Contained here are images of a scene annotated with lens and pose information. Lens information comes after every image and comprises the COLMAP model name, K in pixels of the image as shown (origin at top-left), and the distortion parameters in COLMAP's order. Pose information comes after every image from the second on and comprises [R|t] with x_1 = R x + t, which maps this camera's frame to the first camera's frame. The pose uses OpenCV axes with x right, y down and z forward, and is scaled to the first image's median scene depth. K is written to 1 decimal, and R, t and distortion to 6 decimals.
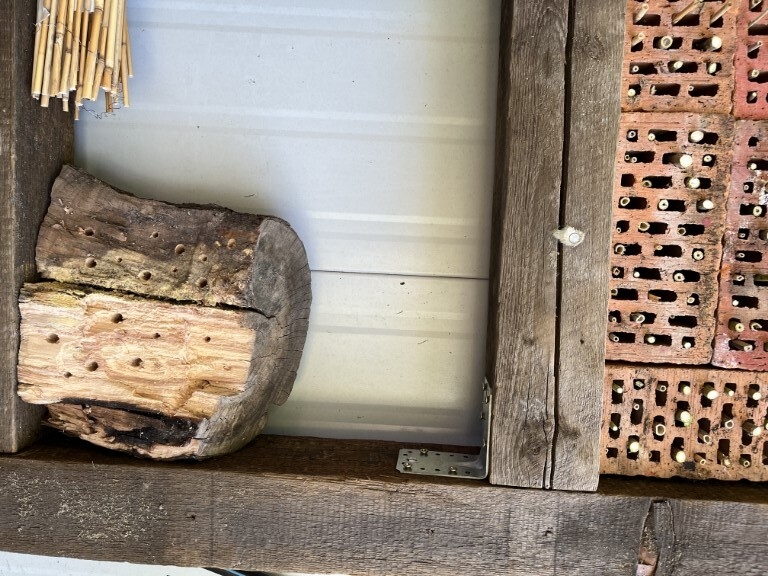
lens RADIAL K [[579.2, 0, 383.0], [0, 579.2, 281.4], [0, 0, 1]] dist [0.066739, -0.088810]
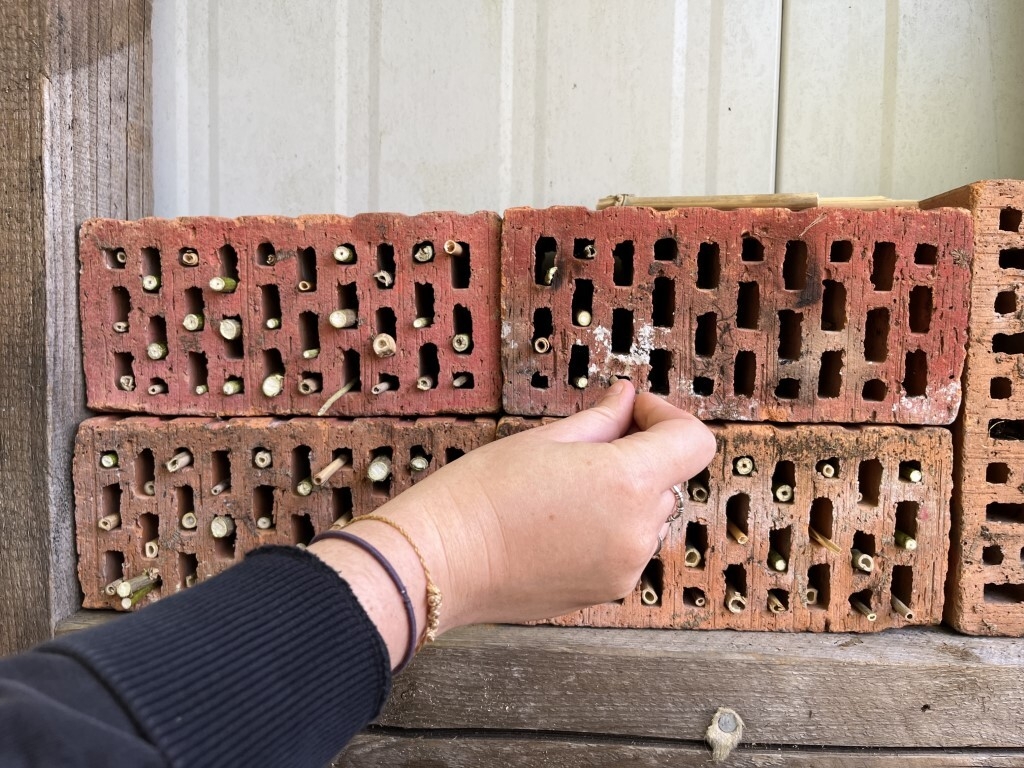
lens RADIAL K [[772.3, 0, 515.3], [0, 772.3, 380.5], [0, 0, 1]] dist [0.066739, -0.088810]
pose [[-0.031081, -0.998575, -0.043372, 0.652458], [0.988548, -0.024300, -0.148938, -0.146555], [0.147671, -0.047505, 0.987895, 0.245301]]
